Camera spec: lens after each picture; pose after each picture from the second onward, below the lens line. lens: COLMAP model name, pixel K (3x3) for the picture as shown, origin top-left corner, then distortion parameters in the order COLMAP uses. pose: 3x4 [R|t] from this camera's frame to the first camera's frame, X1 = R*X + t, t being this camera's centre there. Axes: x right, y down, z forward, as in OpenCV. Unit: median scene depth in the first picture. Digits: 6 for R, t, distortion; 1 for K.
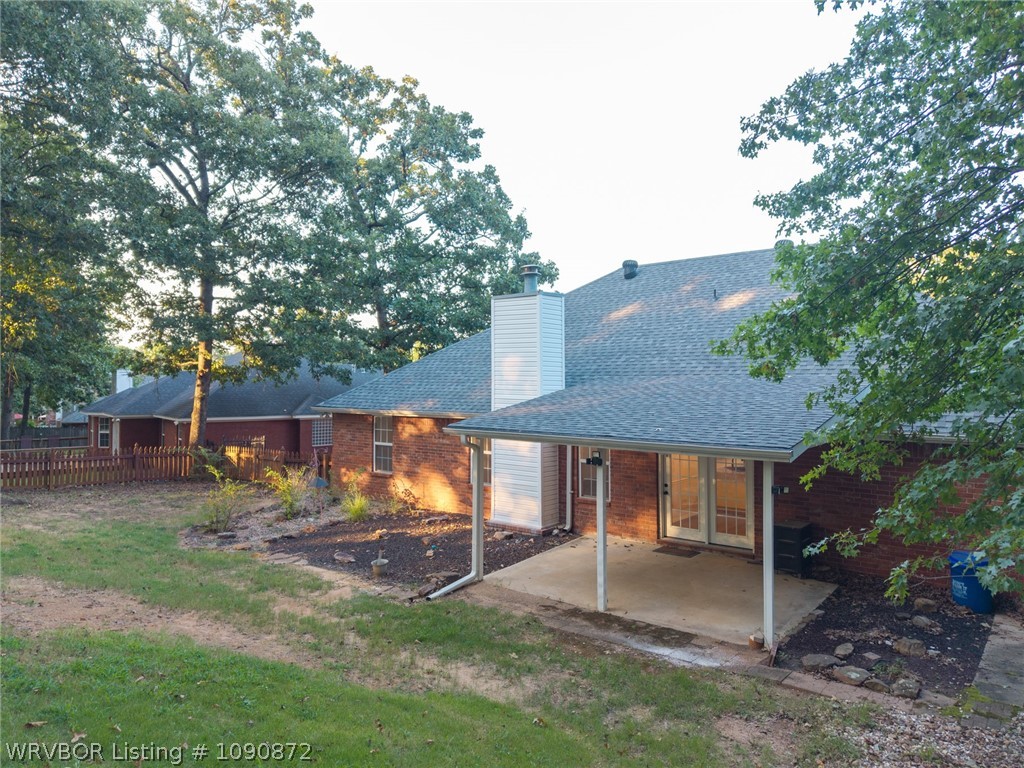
lens RADIAL K [[692.8, 0, 510.6], [0, 692.8, 359.8], [0, 0, 1]] dist [0.061156, -0.074836]
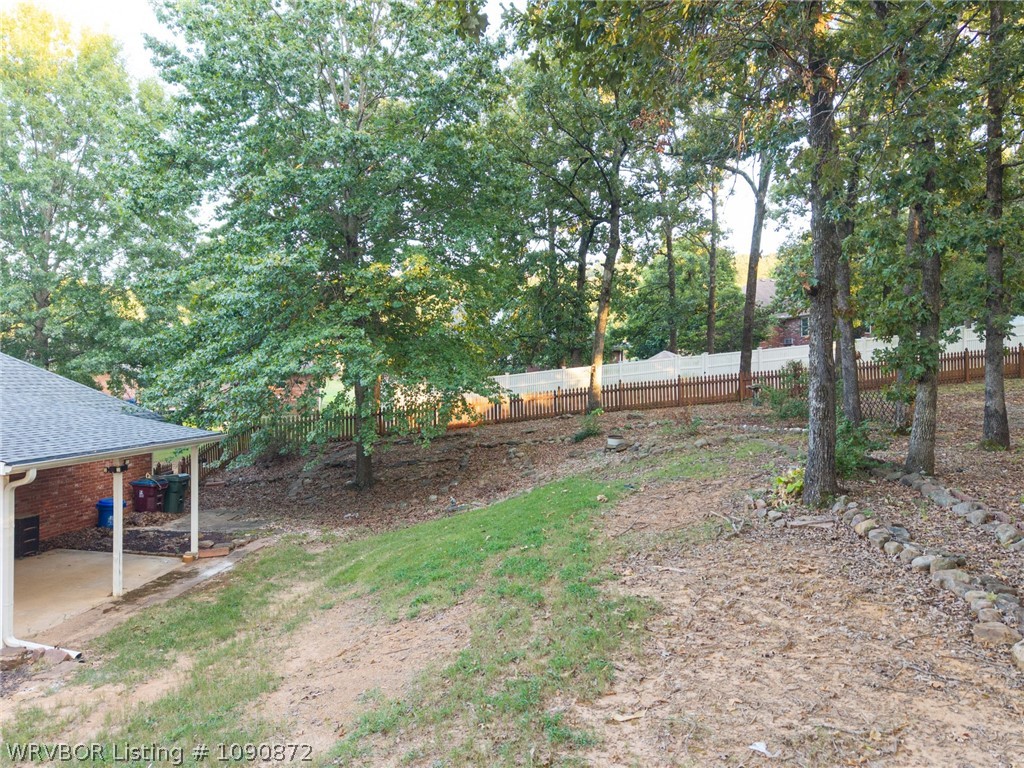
lens RADIAL K [[688.9, 0, 512.7], [0, 688.9, 382.5], [0, 0, 1]] dist [0.010498, -0.006606]
pose [[-0.545182, -0.004338, 0.838306, -0.863736], [-0.024783, 0.999633, -0.010945, 0.000618], [-0.837951, -0.026743, -0.545089, 0.786795]]
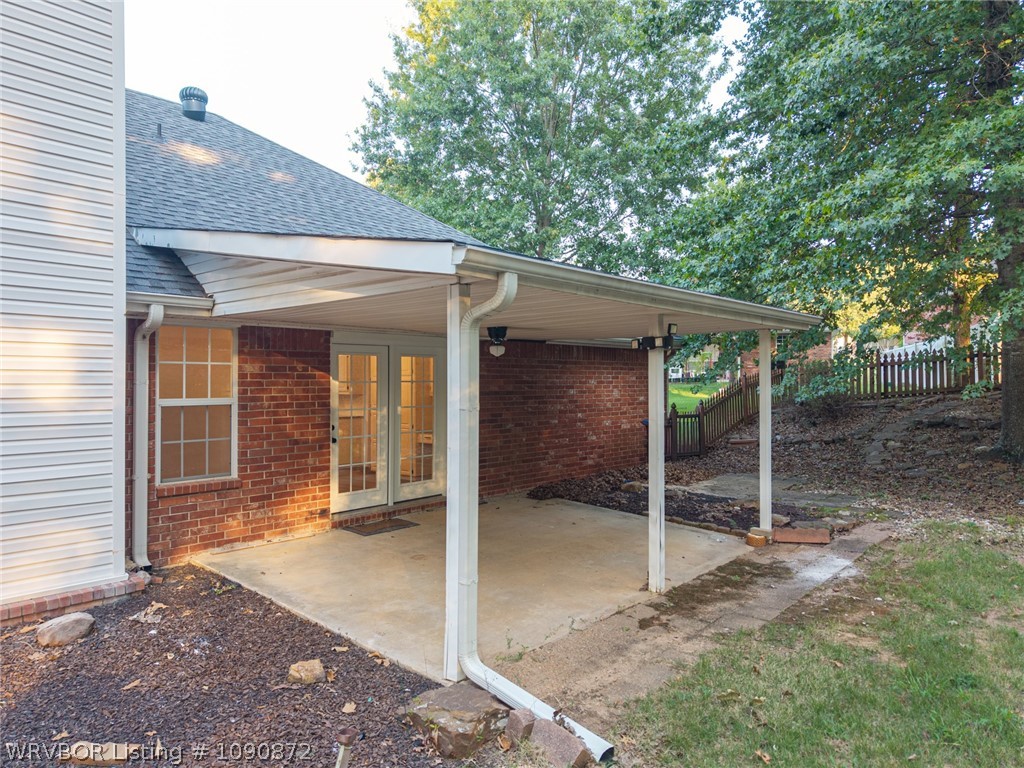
lens RADIAL K [[688.6, 0, 509.7], [0, 688.6, 386.9], [0, 0, 1]] dist [0.043786, -0.049840]
pose [[0.073168, -0.013700, 0.997226, -0.336196], [-0.023968, 0.999593, 0.015491, 0.129876], [-0.997032, -0.025035, 0.072810, 0.787467]]
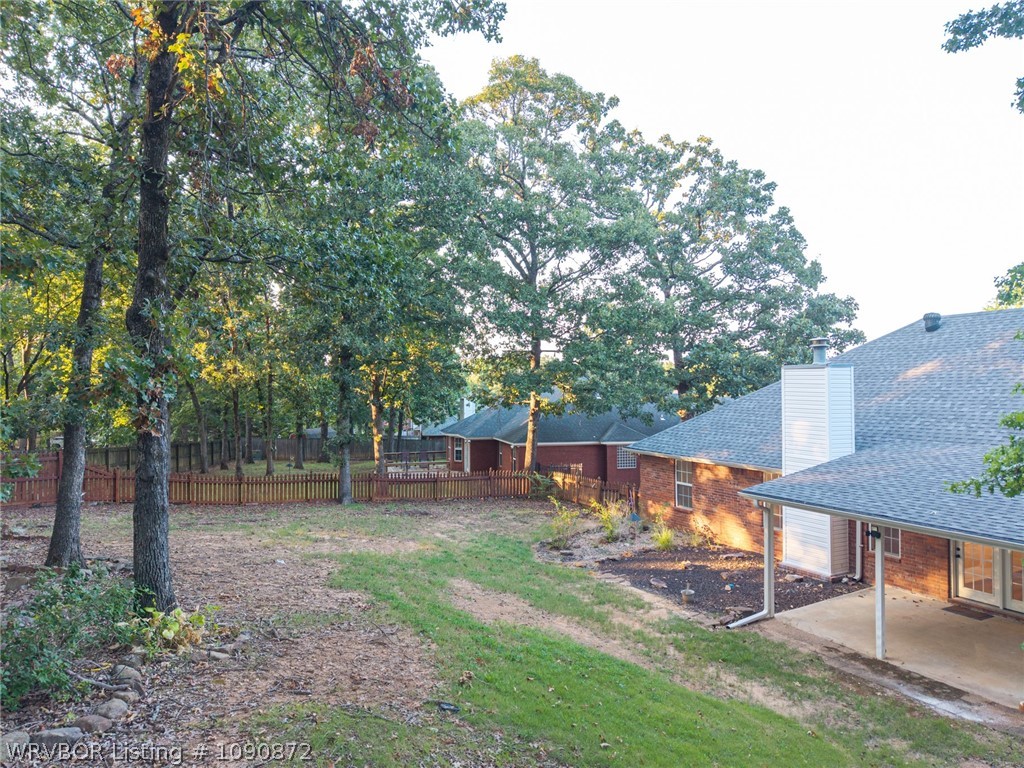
lens RADIAL K [[688.9, 0, 512.7], [0, 688.9, 382.5], [0, 0, 1]] dist [0.010498, -0.006606]
pose [[0.917113, -0.003369, -0.398614, 0.019818], [0.014584, 0.999578, 0.025107, -0.108911], [0.398362, -0.028840, 0.916775, -0.229937]]
